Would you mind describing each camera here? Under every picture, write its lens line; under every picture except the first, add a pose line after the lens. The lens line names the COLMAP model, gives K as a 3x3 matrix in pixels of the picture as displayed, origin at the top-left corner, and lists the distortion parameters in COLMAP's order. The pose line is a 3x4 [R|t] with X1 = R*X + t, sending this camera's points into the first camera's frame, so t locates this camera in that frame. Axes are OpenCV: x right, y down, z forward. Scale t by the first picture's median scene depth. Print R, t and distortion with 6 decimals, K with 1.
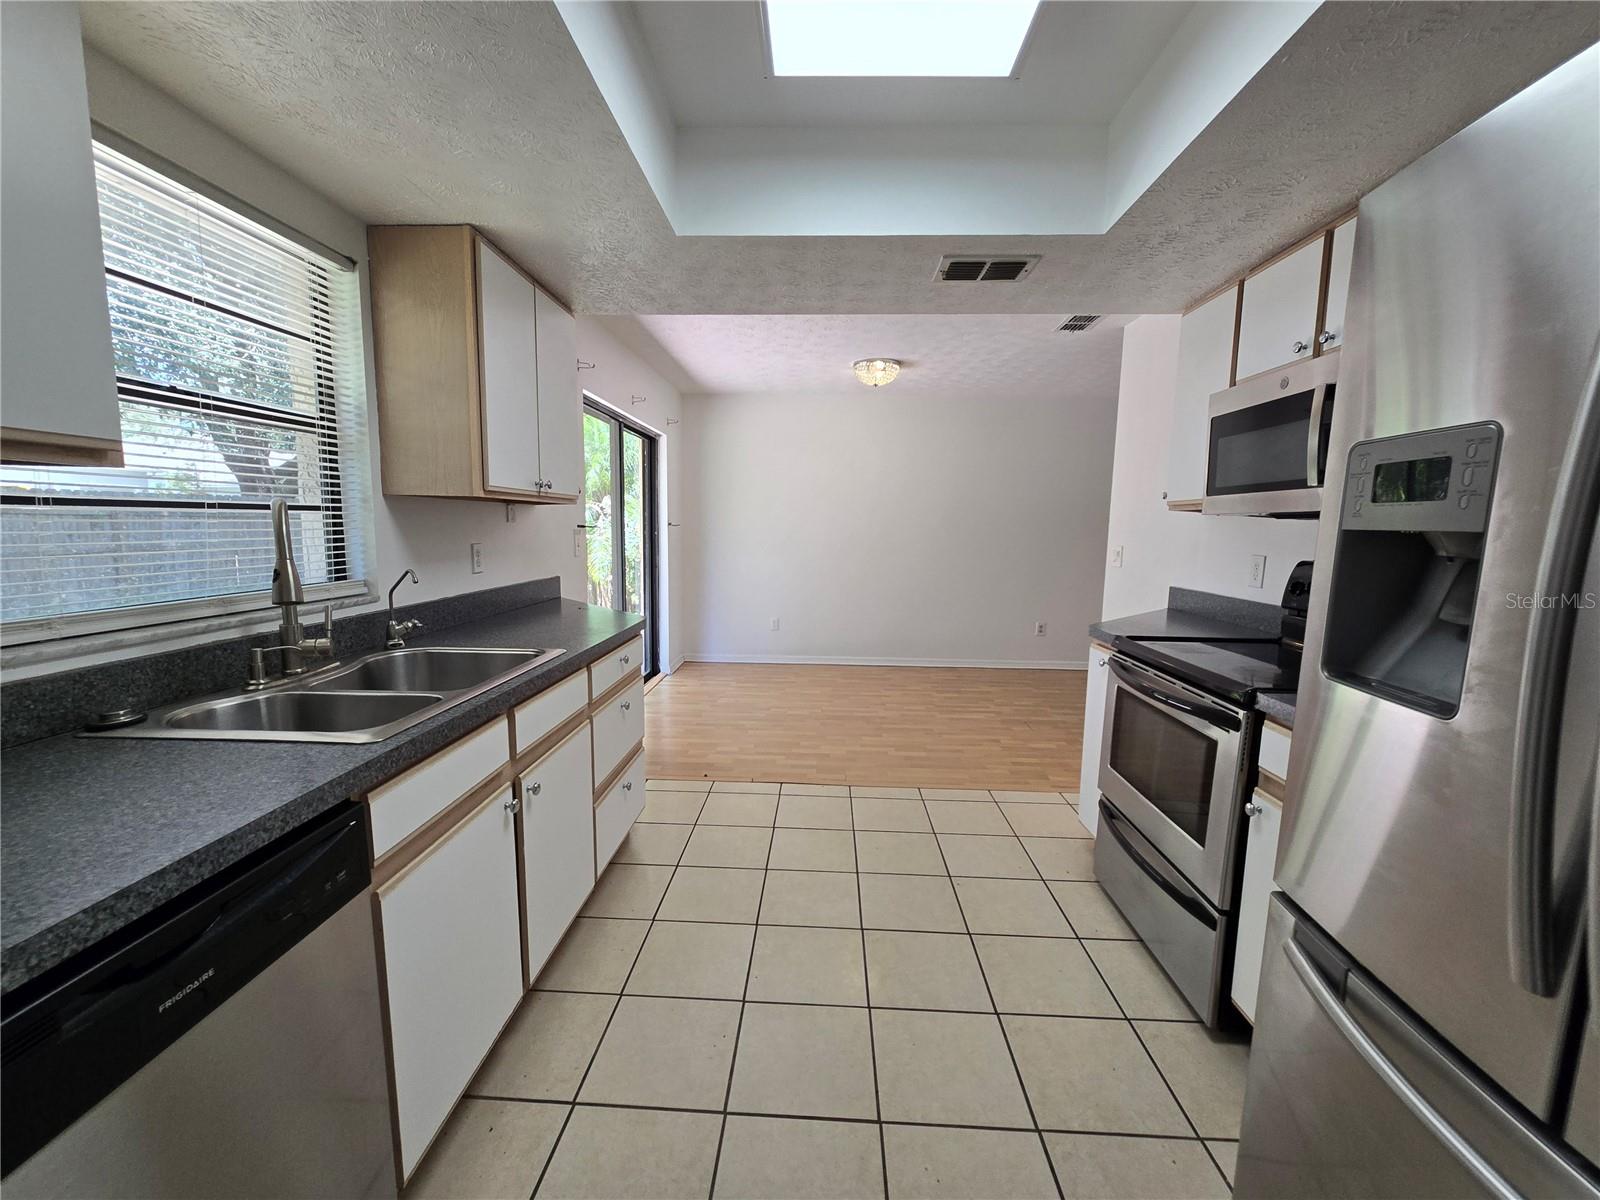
lens RADIAL K [[656.5, 0, 800.4], [0, 656.5, 610.1], [0, 0, 1]] dist [-0.007187, -0.000318]
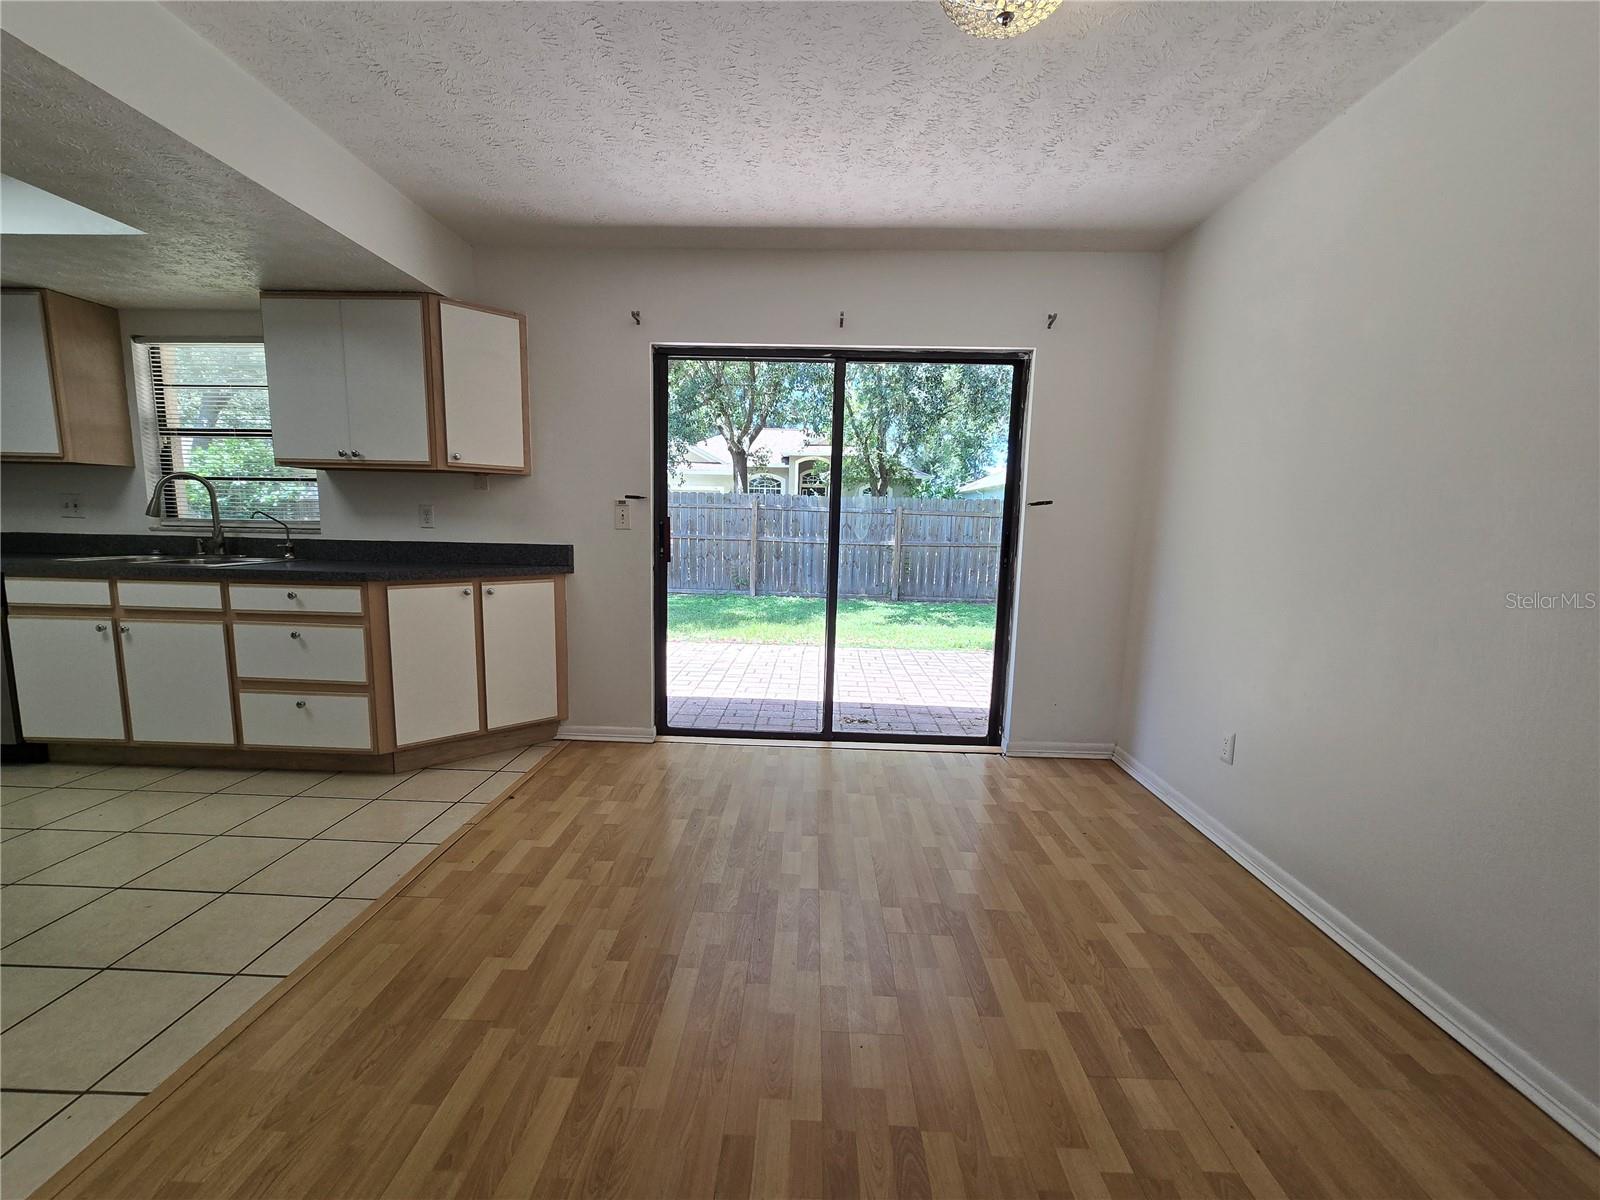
lens RADIAL K [[656.5, 0, 800.4], [0, 656.5, 610.1], [0, 0, 1]] dist [-0.007187, -0.000318]
pose [[0.015444, 0.128044, -0.991648, 0.552068], [-0.157052, 0.979767, 0.124064, -0.113592], [0.987470, 0.153824, 0.035241, 1.125020]]
